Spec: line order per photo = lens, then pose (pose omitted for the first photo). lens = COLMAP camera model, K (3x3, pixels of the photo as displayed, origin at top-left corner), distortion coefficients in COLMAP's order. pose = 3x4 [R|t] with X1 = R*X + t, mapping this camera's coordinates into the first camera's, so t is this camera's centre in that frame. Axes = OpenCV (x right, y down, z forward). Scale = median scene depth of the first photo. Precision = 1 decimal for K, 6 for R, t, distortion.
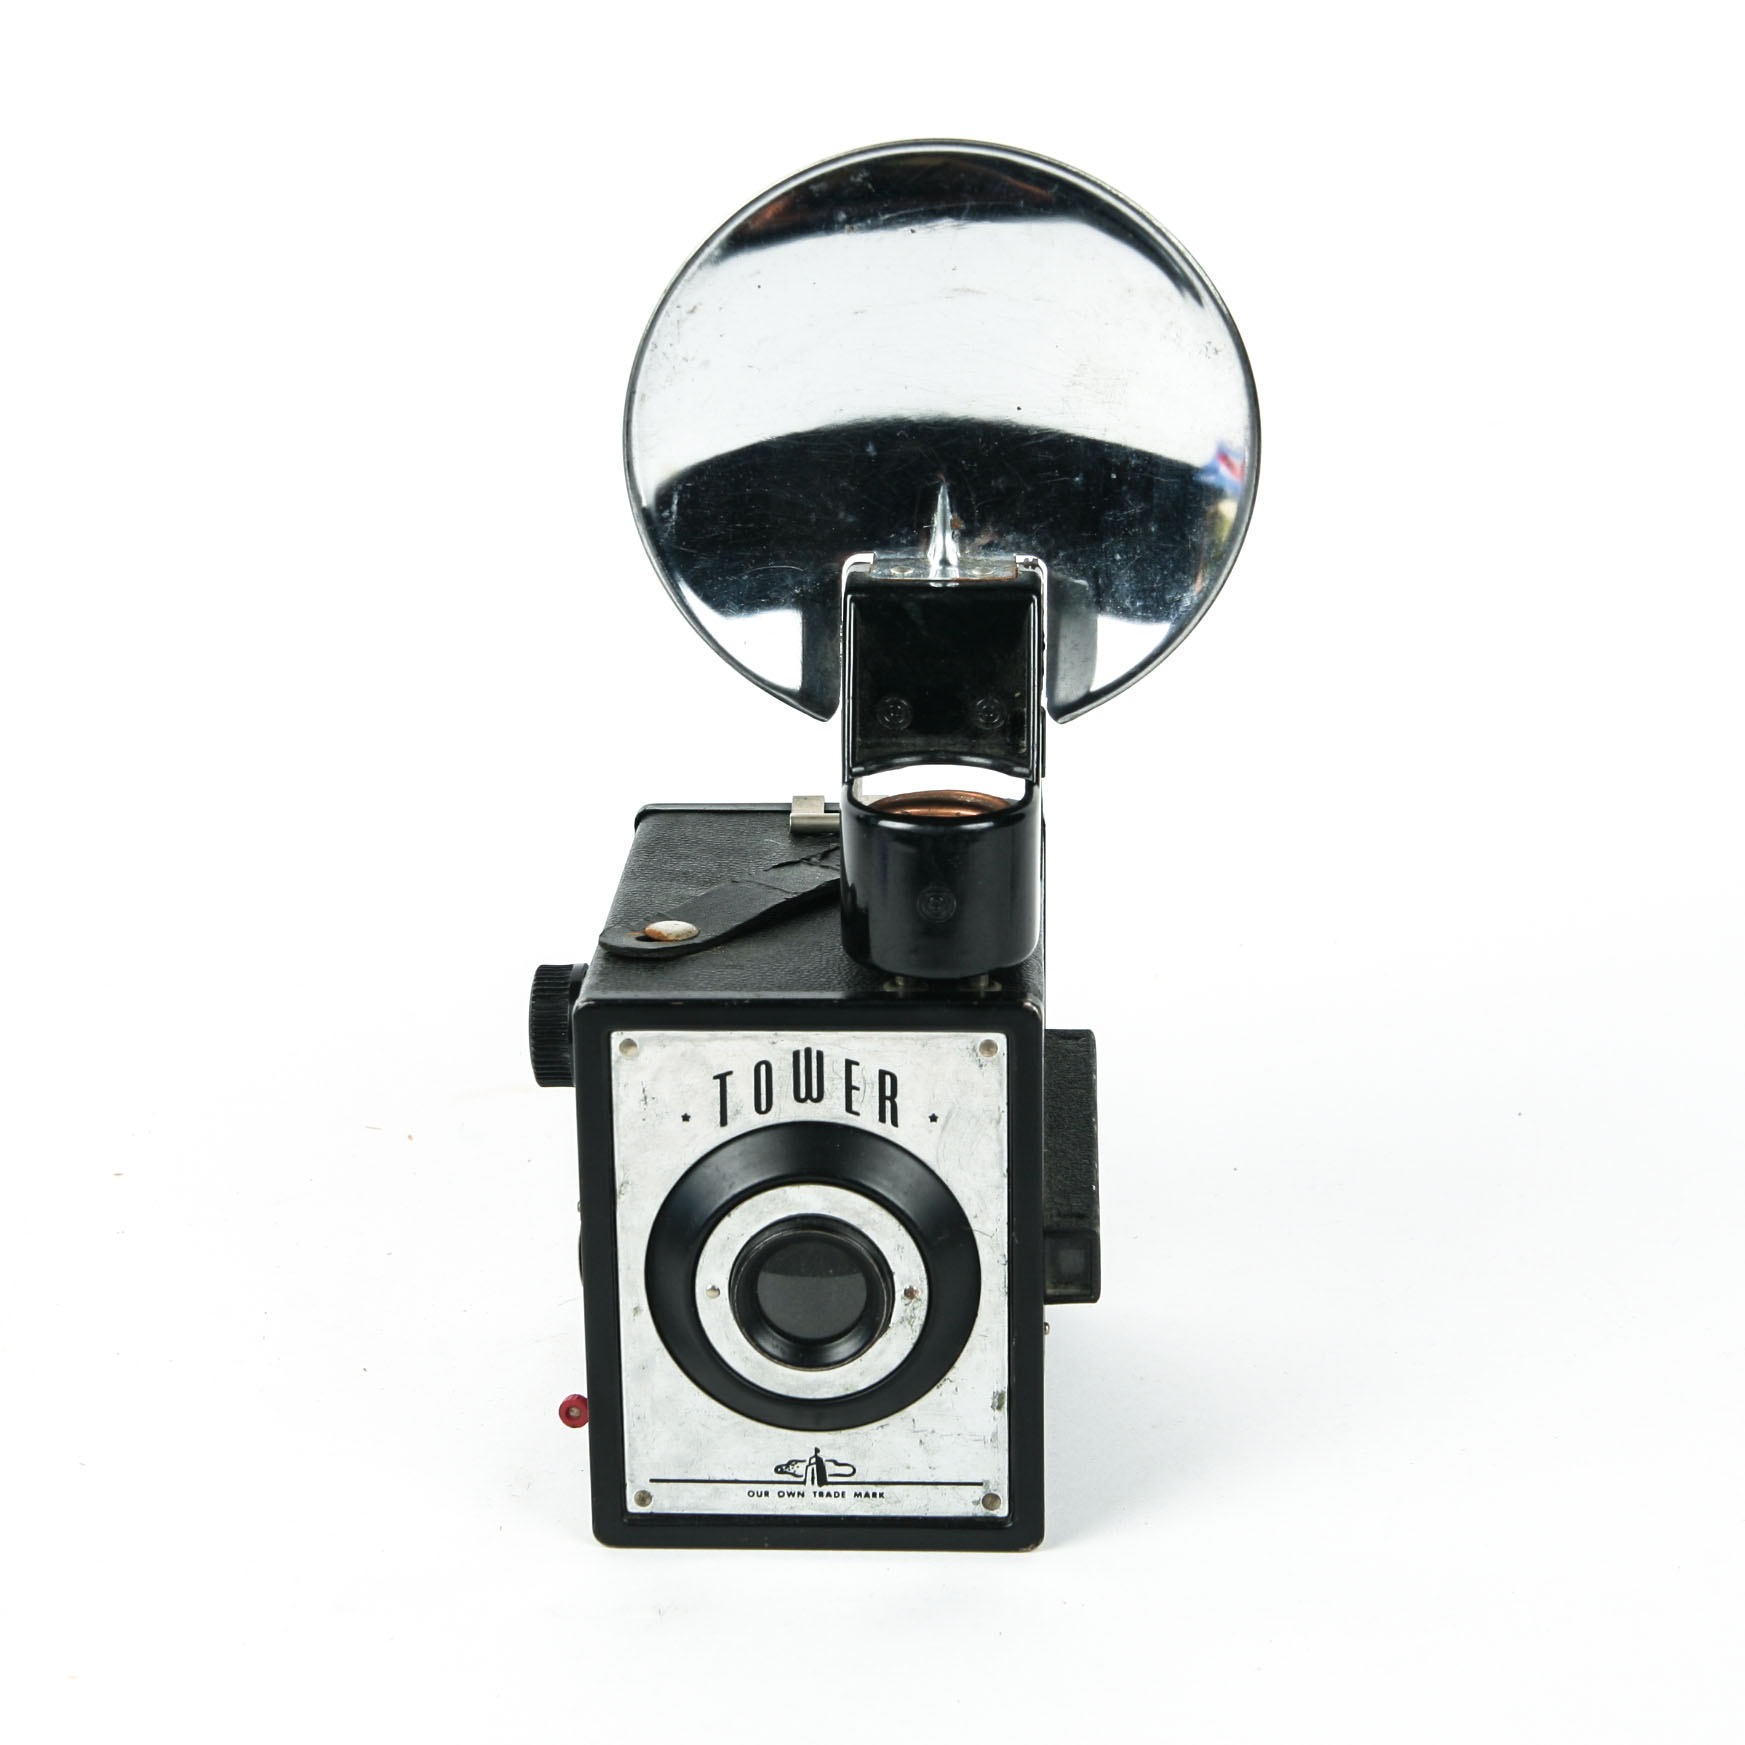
lens RADIAL K [[4071.0, 0, 872.5], [0, 4071.0, 872.5], [0, 0, 1]] dist [0.092209, -0.056407]
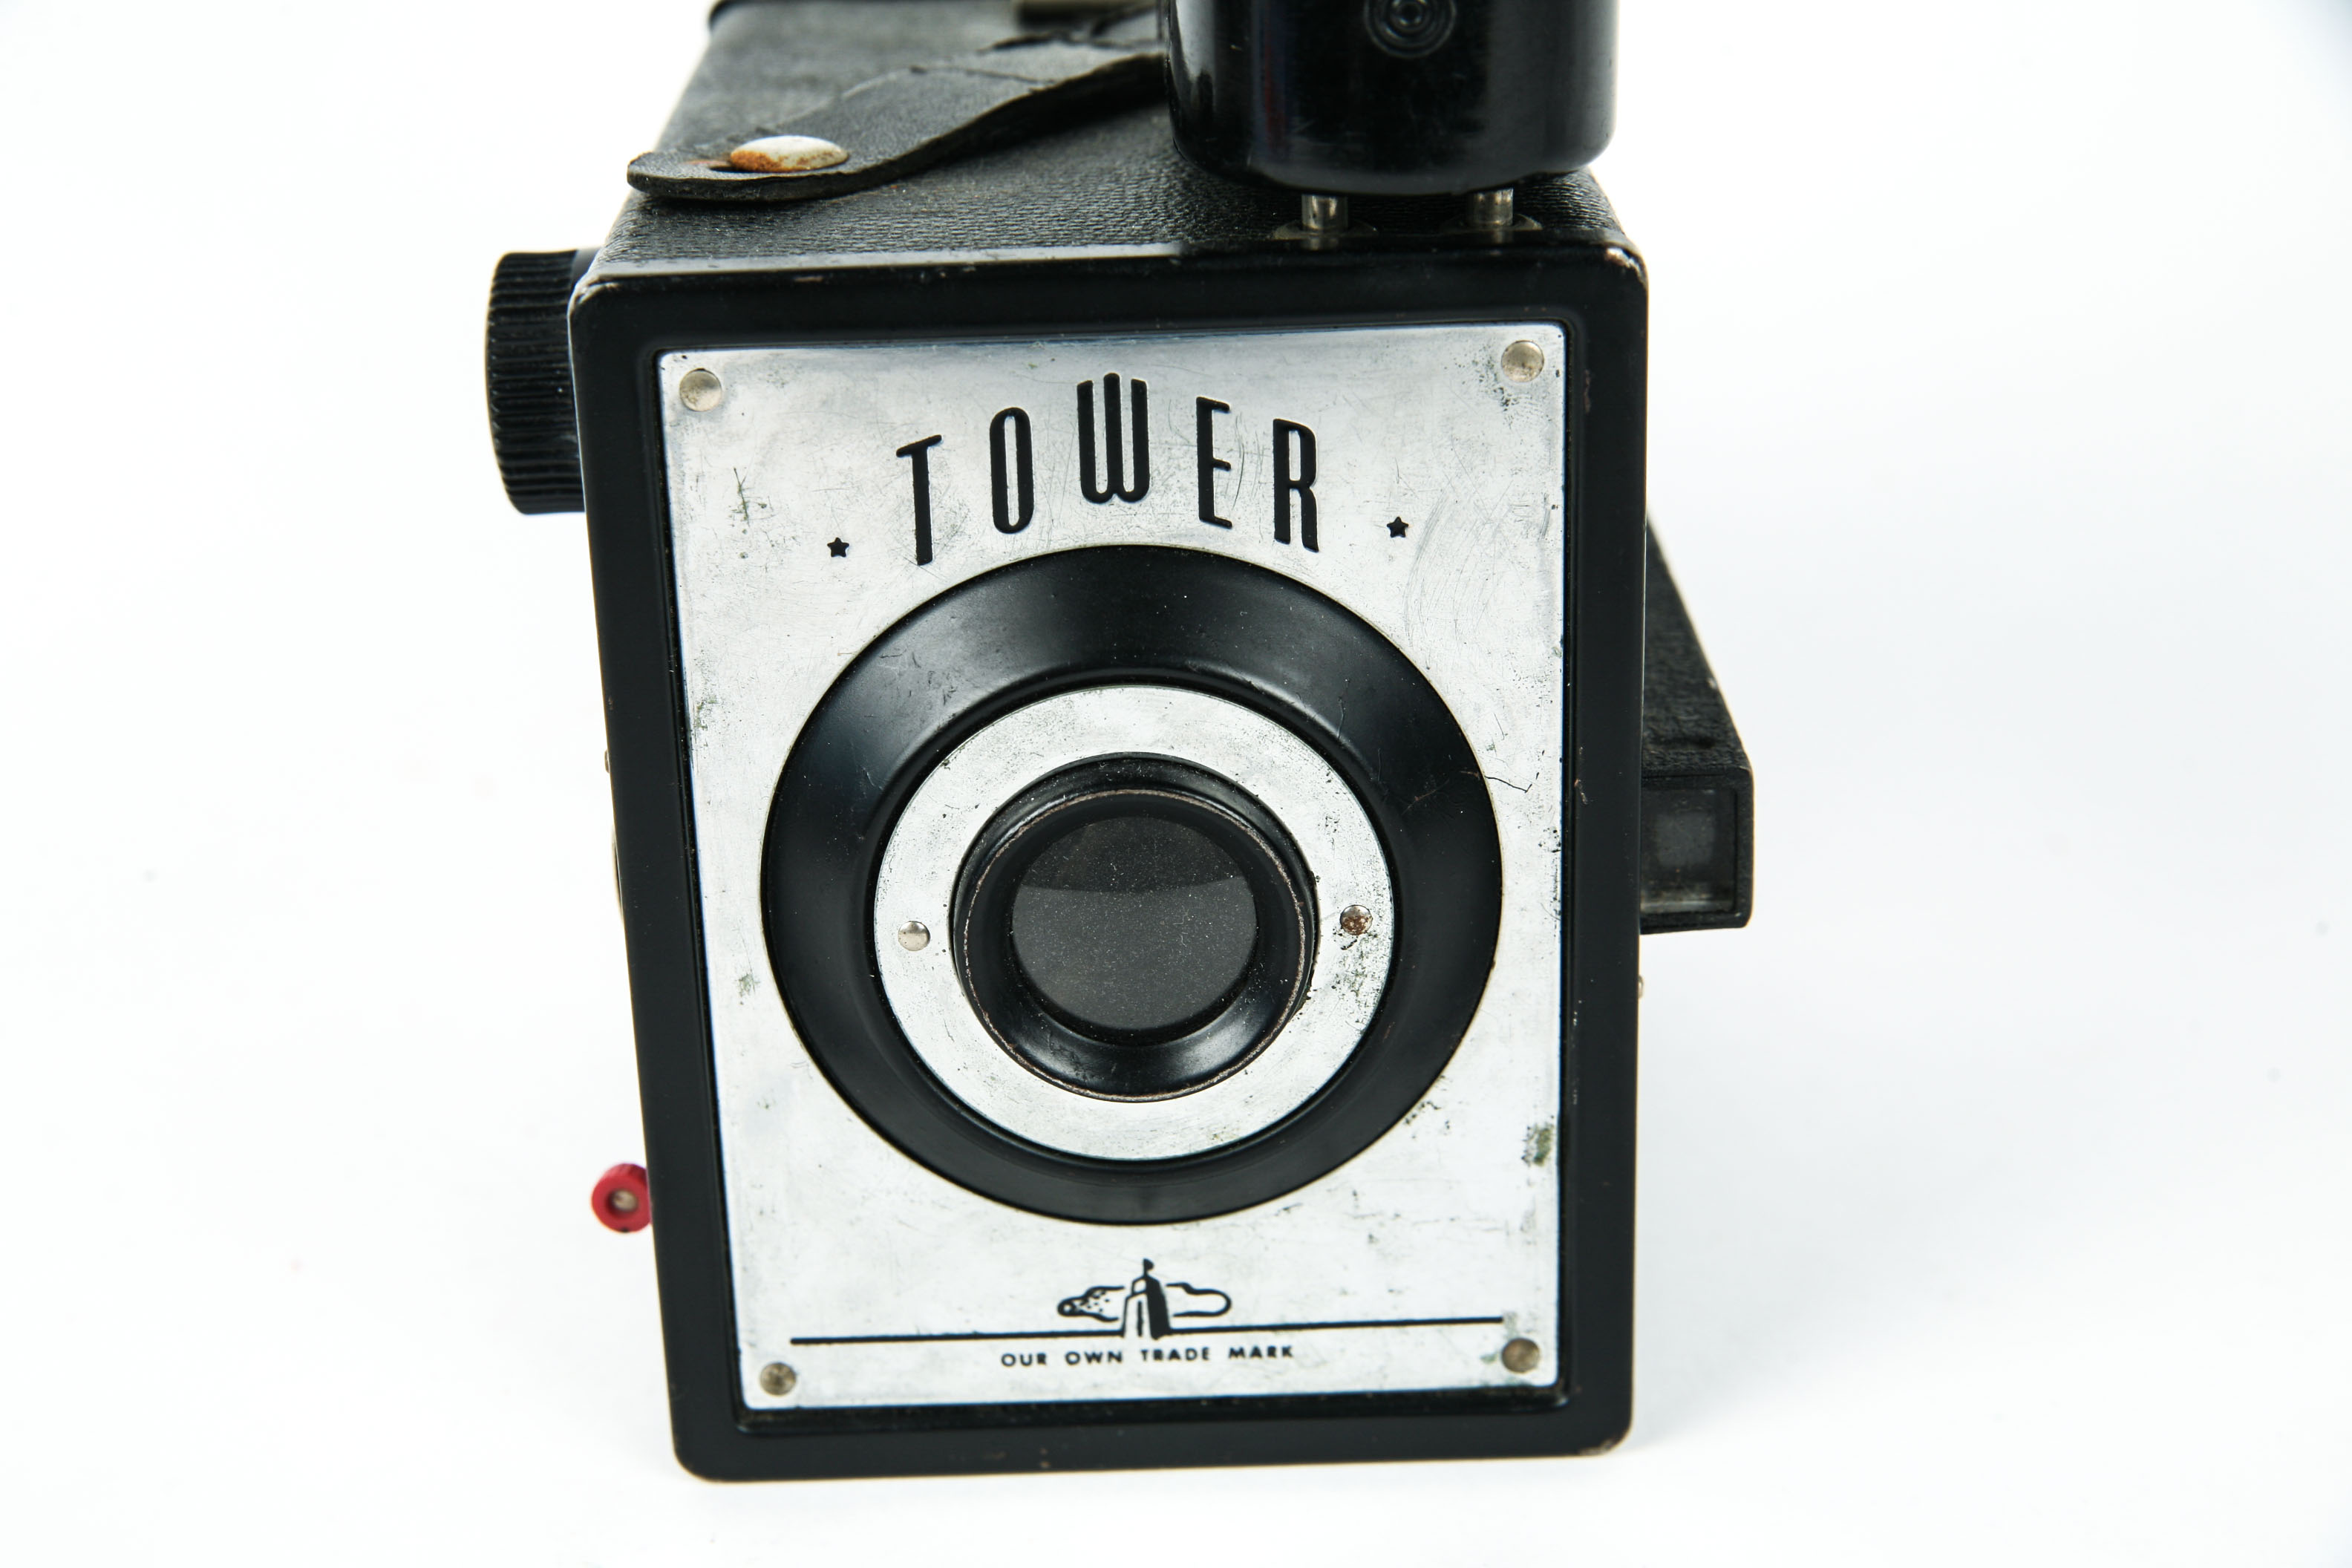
lens RADIAL K [[4417.8, 0, 1176.0], [0, 4417.8, 784.0], [0, 0, 1]] dist [0.011908, -0.056508]
pose [[0.998589, -0.037578, 0.037532, -0.027929], [0.034801, 0.996792, 0.072067, 0.051997], [-0.040120, -0.070659, 0.996693, 0.513326]]
